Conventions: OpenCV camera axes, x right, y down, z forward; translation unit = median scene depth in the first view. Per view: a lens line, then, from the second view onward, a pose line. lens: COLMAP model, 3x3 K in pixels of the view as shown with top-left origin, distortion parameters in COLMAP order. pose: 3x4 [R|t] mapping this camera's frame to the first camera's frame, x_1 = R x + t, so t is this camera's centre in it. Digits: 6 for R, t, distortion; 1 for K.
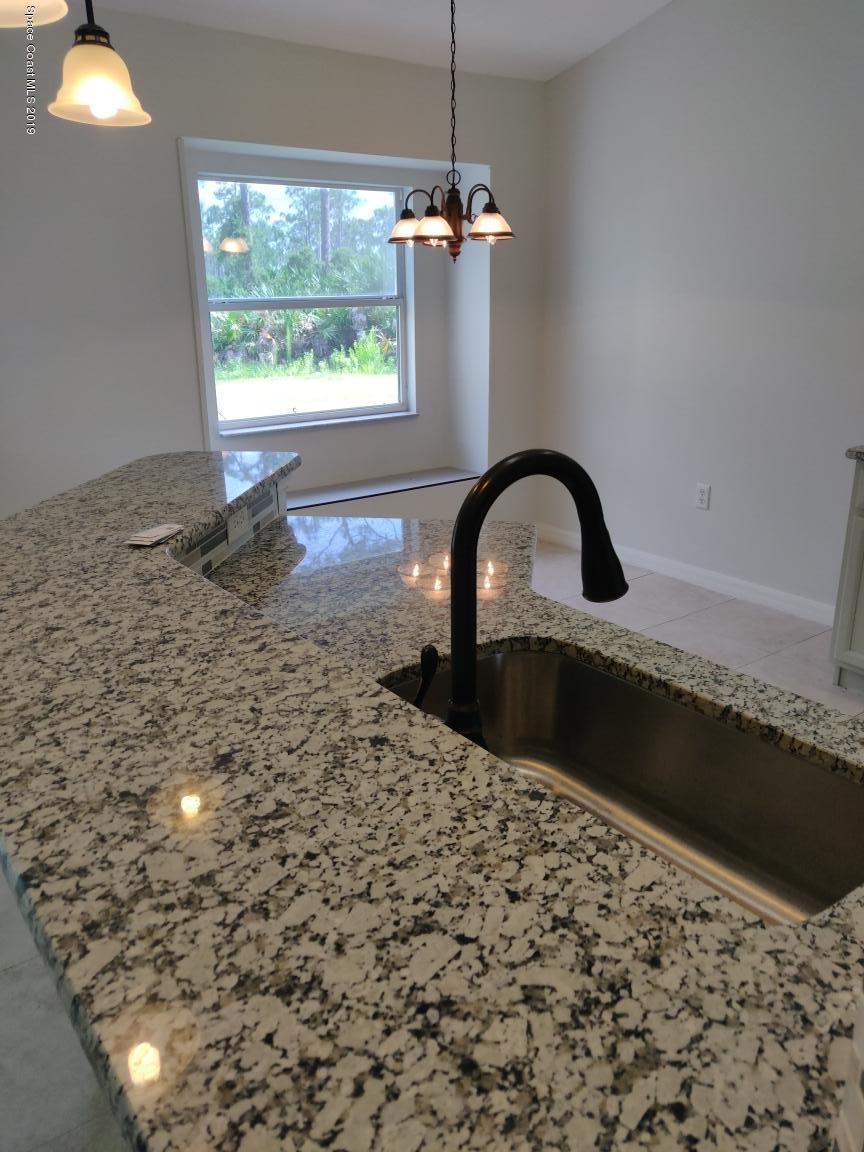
lens RADIAL K [[897.6, 0, 440.2], [0, 897.6, 570.6], [0, 0, 1]] dist [-0.001653, 0.039719]
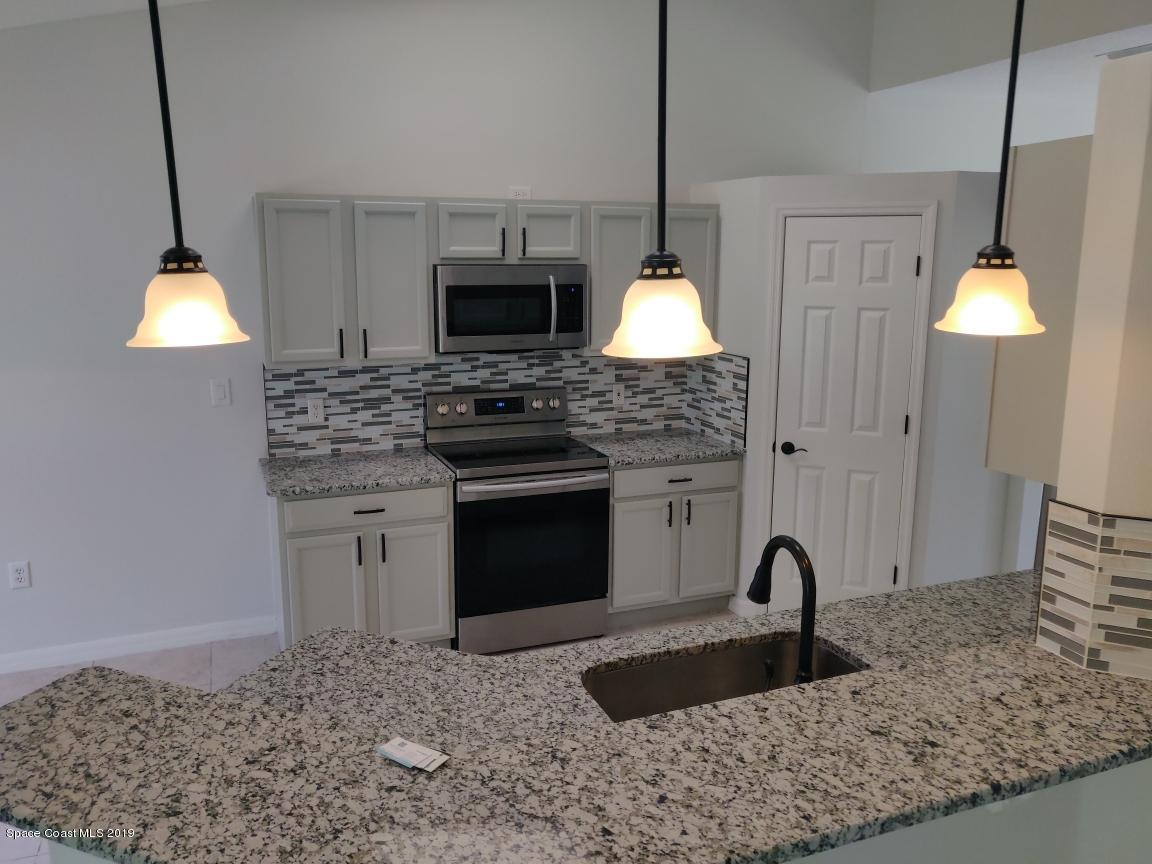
lens RADIAL K [[897.6, 0, 568.0], [0, 897.6, 427.9], [0, 0, 1]] dist [-0.001653, 0.039719]
pose [[0.261471, -0.176824, 0.948876, -1.469229], [0.291268, 0.951702, 0.097089, -0.546815], [-0.920215, 0.250991, 0.300345, 0.600485]]
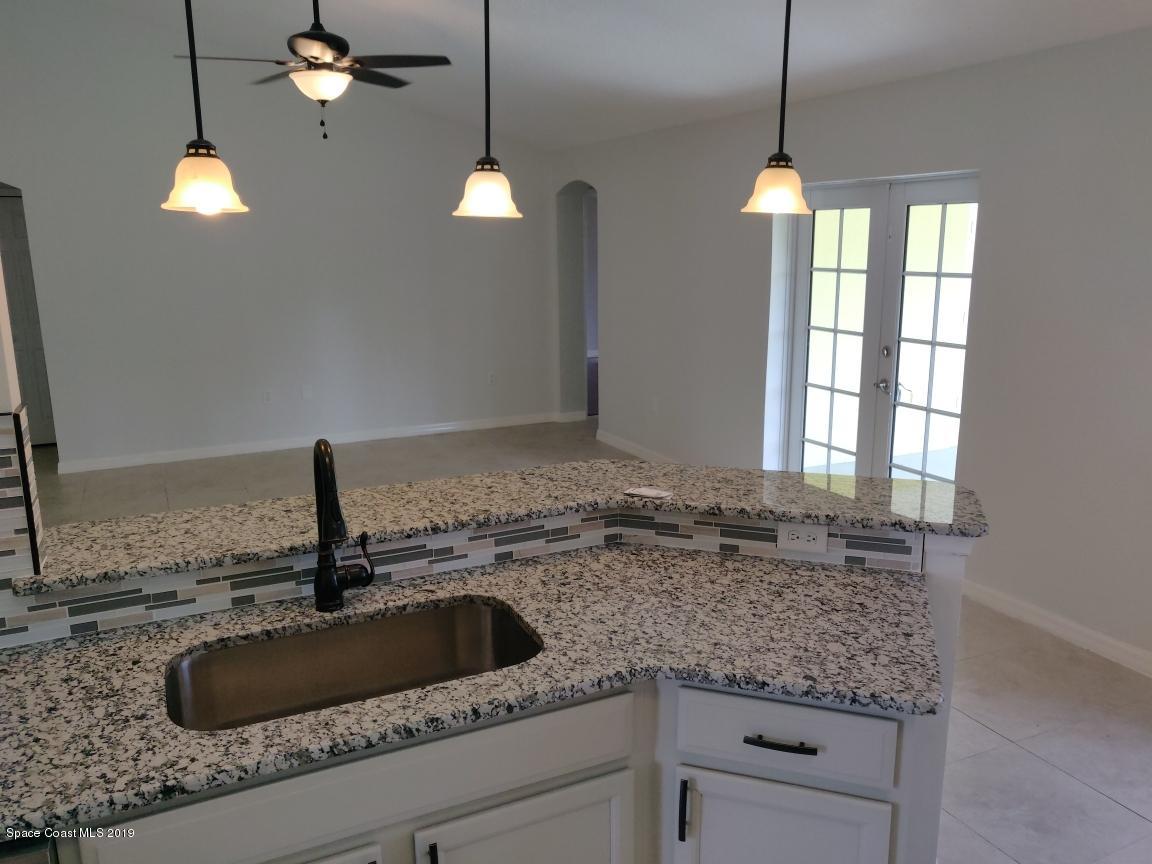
lens RADIAL K [[897.6, 0, 568.5], [0, 897.6, 437.4], [0, 0, 1]] dist [-0.001653, 0.039719]
pose [[-0.198147, 0.223531, -0.954344, 1.418925], [-0.292867, 0.915669, 0.275280, -0.635576], [0.935396, 0.334042, -0.115972, 1.316034]]
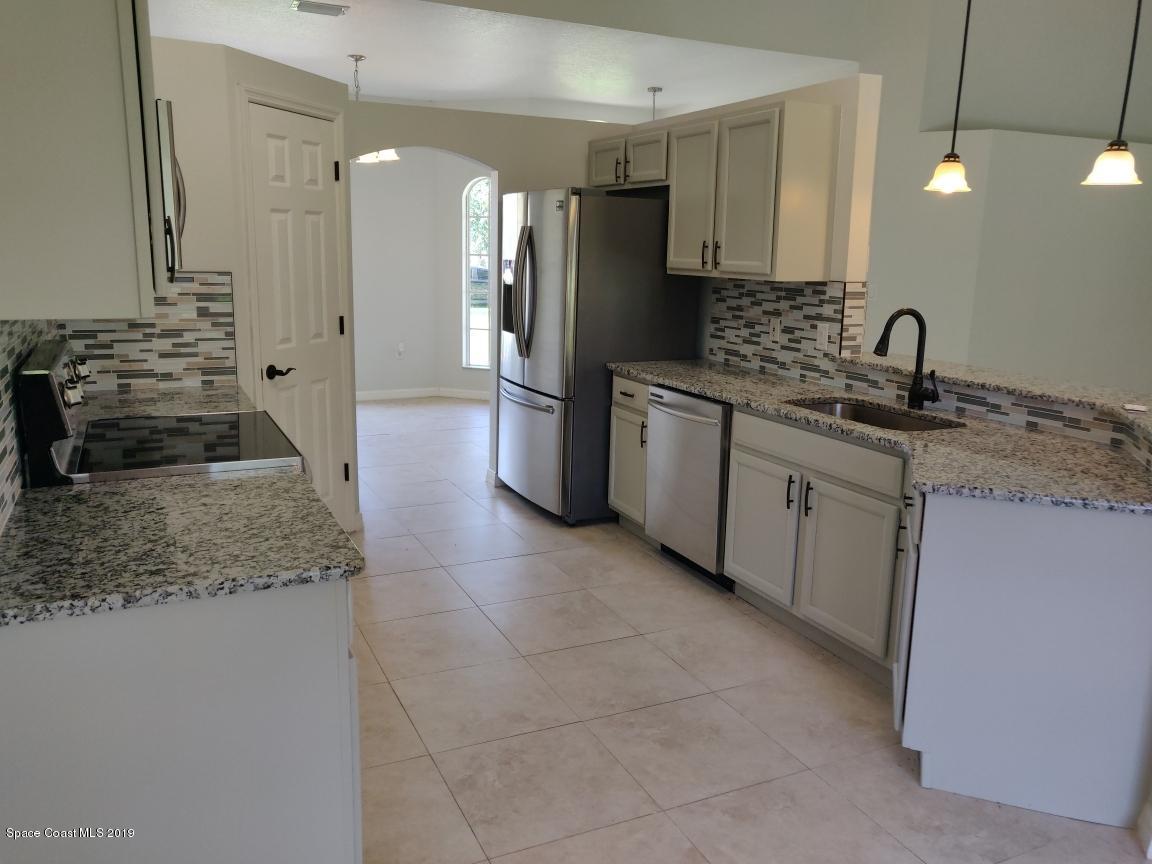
lens RADIAL K [[897.6, 0, 564.3], [0, 897.6, 426.3], [0, 0, 1]] dist [-0.001653, 0.039719]
pose [[-0.979027, -0.052889, 0.196747, 0.563364], [0.050059, 0.873661, 0.483954, -1.205543], [-0.197485, 0.483653, -0.852690, 3.582811]]
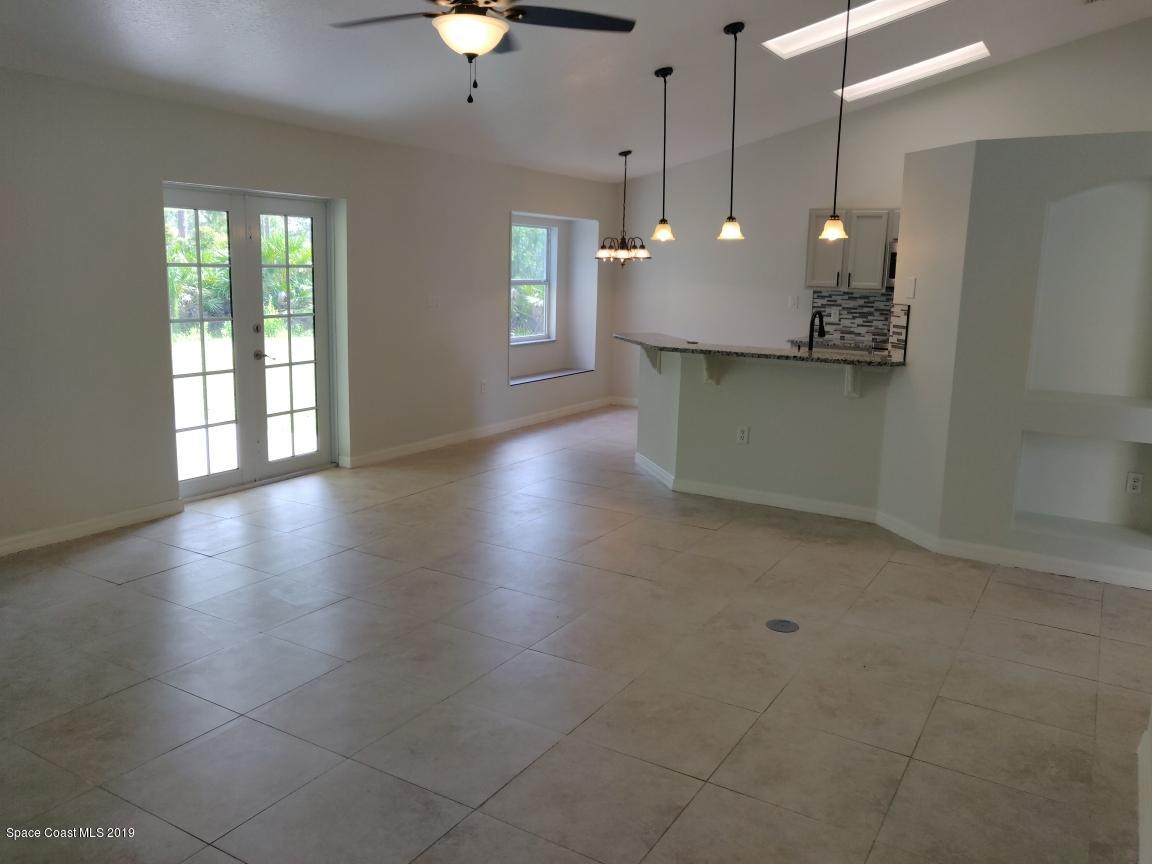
lens RADIAL K [[897.6, 0, 580.6], [0, 897.6, 427.6], [0, 0, 1]] dist [-0.001653, 0.039719]
pose [[0.922807, -0.038276, 0.383357, -3.011990], [0.087232, 0.989969, -0.111140, 0.959065], [-0.375258, 0.136002, 0.916889, -3.145644]]
